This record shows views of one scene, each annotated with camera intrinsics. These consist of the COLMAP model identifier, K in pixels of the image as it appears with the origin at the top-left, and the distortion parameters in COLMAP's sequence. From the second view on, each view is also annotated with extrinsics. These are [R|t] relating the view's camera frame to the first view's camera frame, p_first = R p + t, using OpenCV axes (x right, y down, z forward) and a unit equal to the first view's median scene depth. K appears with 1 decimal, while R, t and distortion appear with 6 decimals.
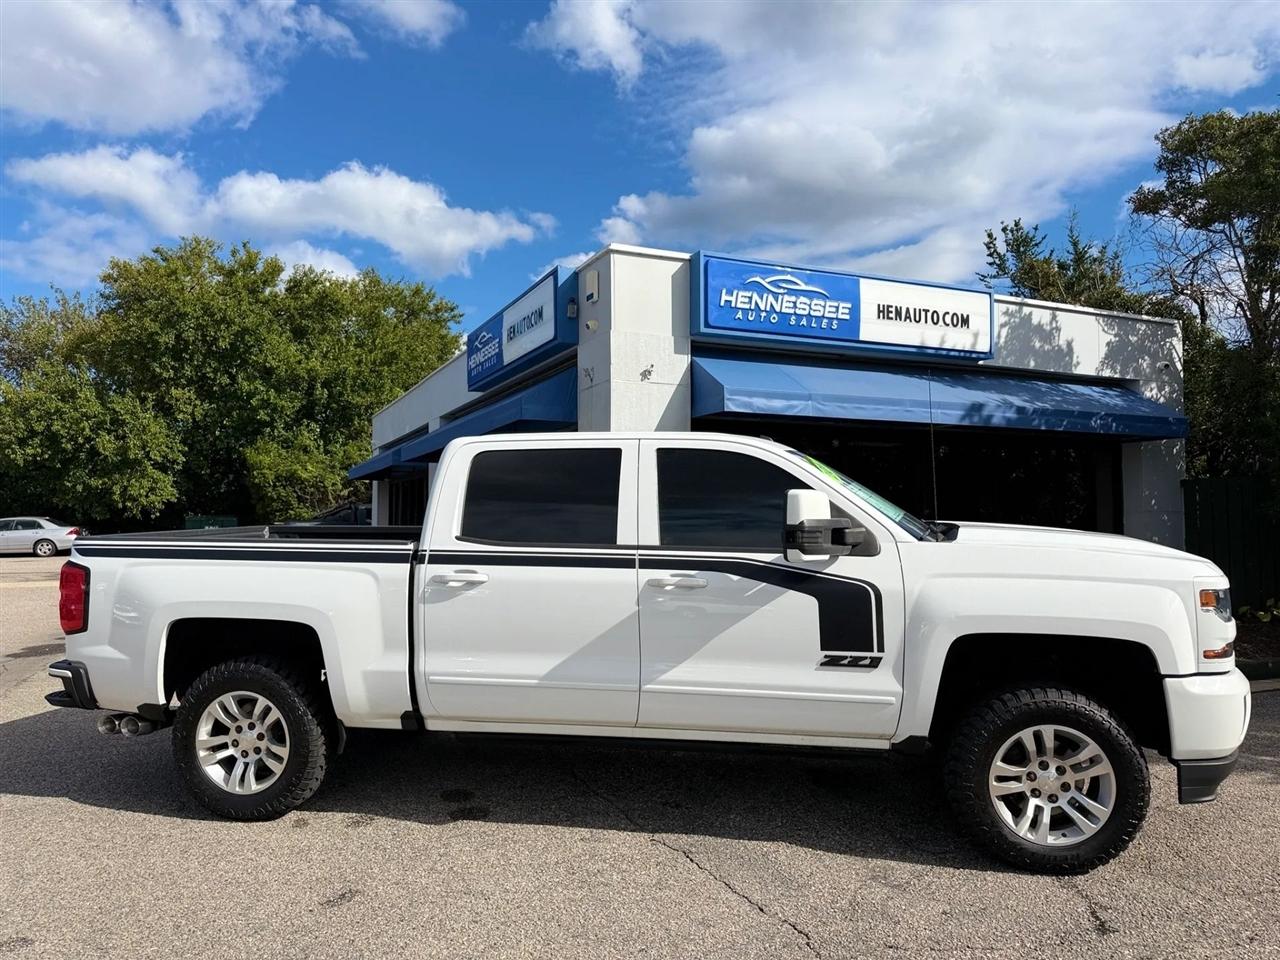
lens RADIAL K [[896.5, 0, 643.6], [0, 896.5, 479.4], [0, 0, 1]] dist [0.085208, -0.120121]
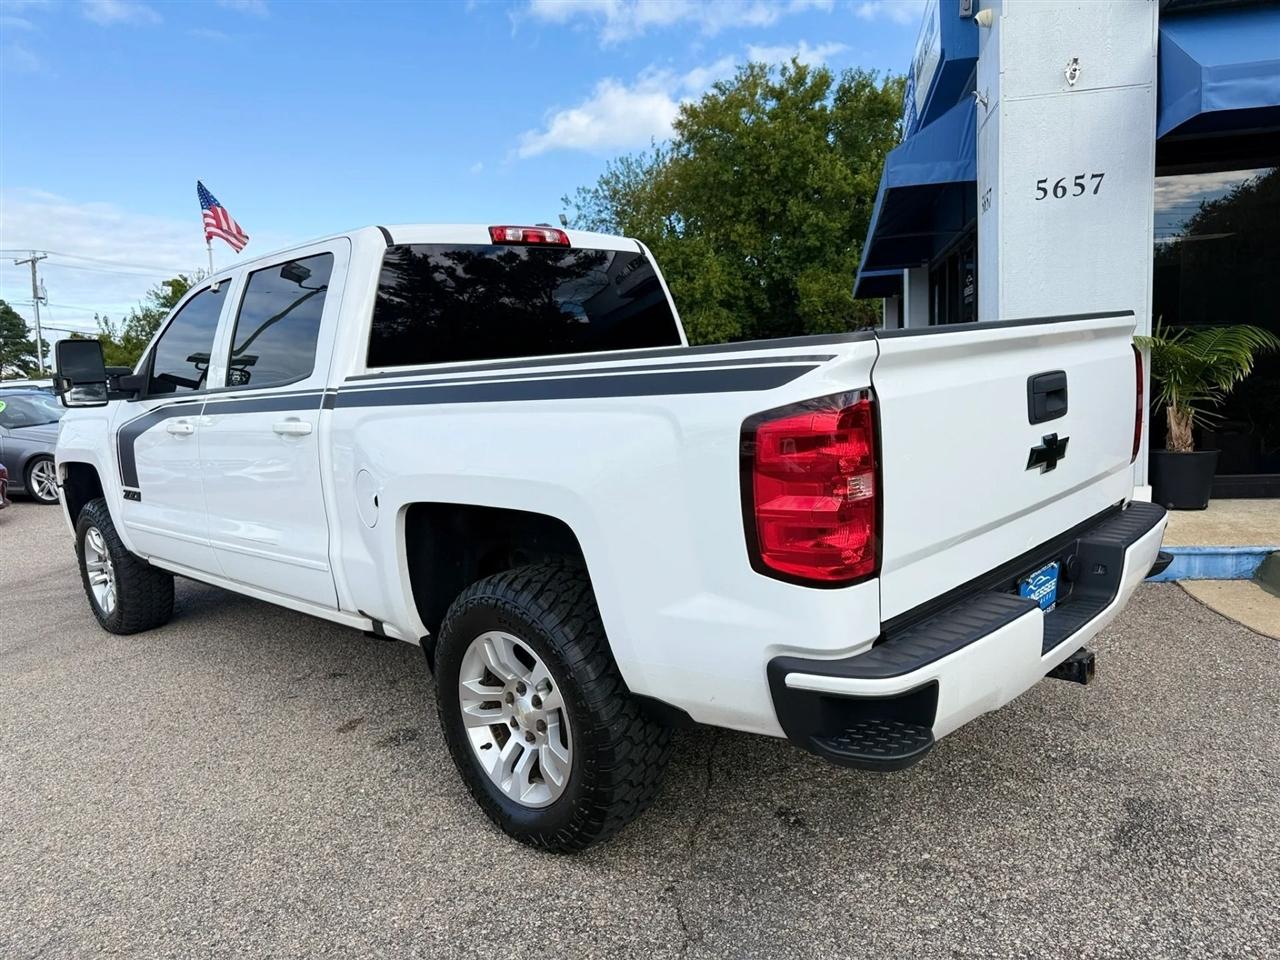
lens RADIAL K [[906.5, 0, 637.6], [0, 906.5, 483.6], [0, 0, 1]] dist [0.031294, -0.043222]
pose [[0.793464, 0.040757, -0.607252, 0.153035], [0.079454, 0.982280, 0.169746, 0.024762], [0.603409, -0.182935, 0.776165, 0.280458]]
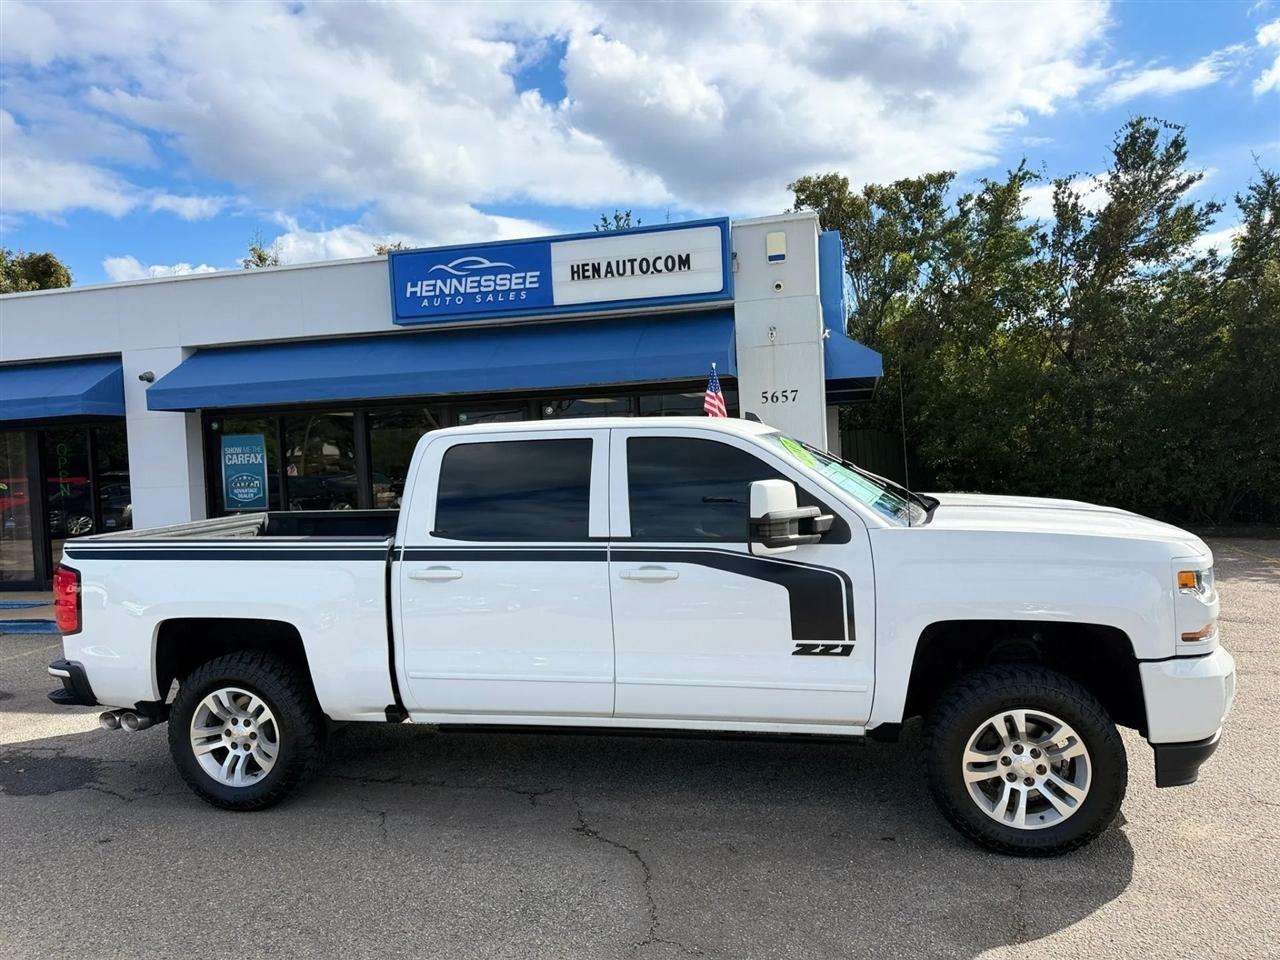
lens RADIAL K [[896.5, 0, 643.6], [0, 896.5, 479.4], [0, 0, 1]] dist [0.085208, -0.120121]
pose [[0.618293, -0.045181, 0.784648, -0.970229], [0.001789, 0.998425, 0.056081, -0.007744], [-0.785945, -0.033270, 0.617400, 0.469631]]
